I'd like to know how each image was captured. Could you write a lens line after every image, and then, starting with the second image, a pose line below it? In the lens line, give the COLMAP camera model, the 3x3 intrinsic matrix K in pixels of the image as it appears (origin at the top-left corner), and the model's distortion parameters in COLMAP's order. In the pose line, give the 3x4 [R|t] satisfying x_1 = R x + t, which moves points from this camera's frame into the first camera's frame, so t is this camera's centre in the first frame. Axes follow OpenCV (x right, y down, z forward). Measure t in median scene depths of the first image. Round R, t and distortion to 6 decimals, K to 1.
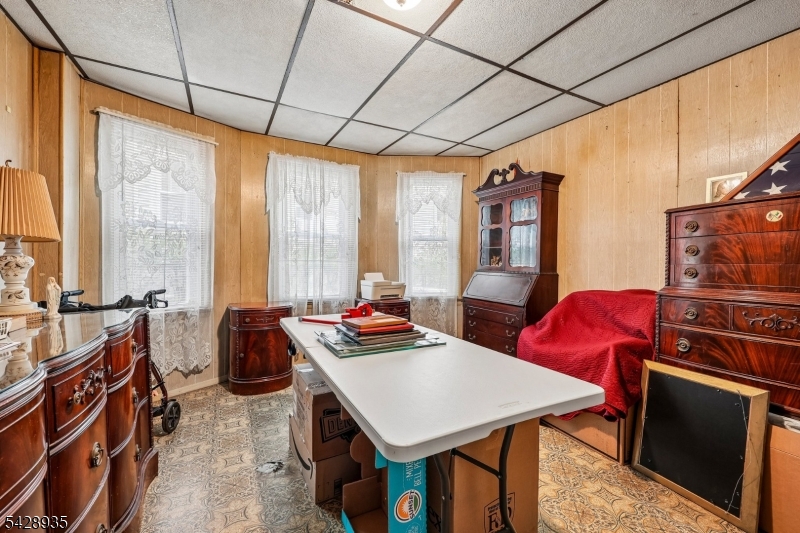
lens RADIAL K [[323.7, 0, 399.2], [0, 323.7, 267.1], [0, 0, 1]] dist [0.000602, 0.000759]
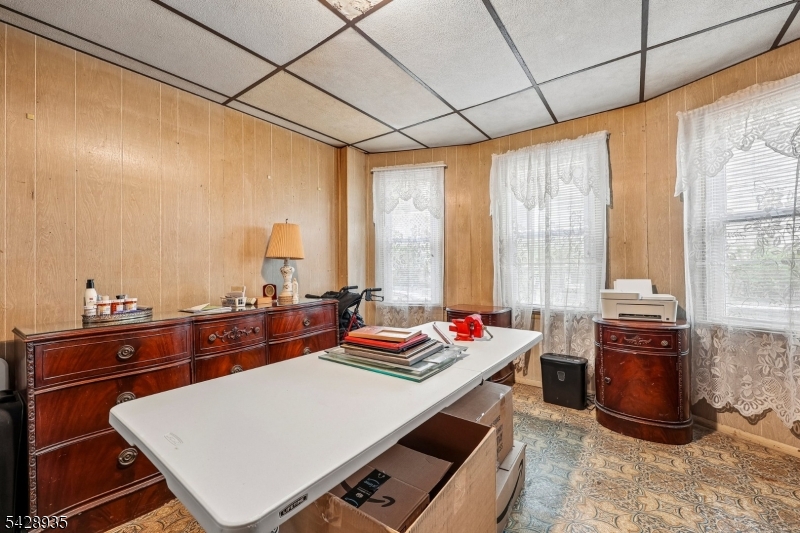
lens RADIAL K [[323.7, 0, 399.3], [0, 323.7, 269.8], [0, 0, 1]] dist [0.000602, 0.000759]
pose [[0.436538, -0.000900, -0.899686, 0.385292], [0.006545, 0.999976, 0.002176, -0.008789], [0.899662, -0.006839, 0.436533, 0.321892]]
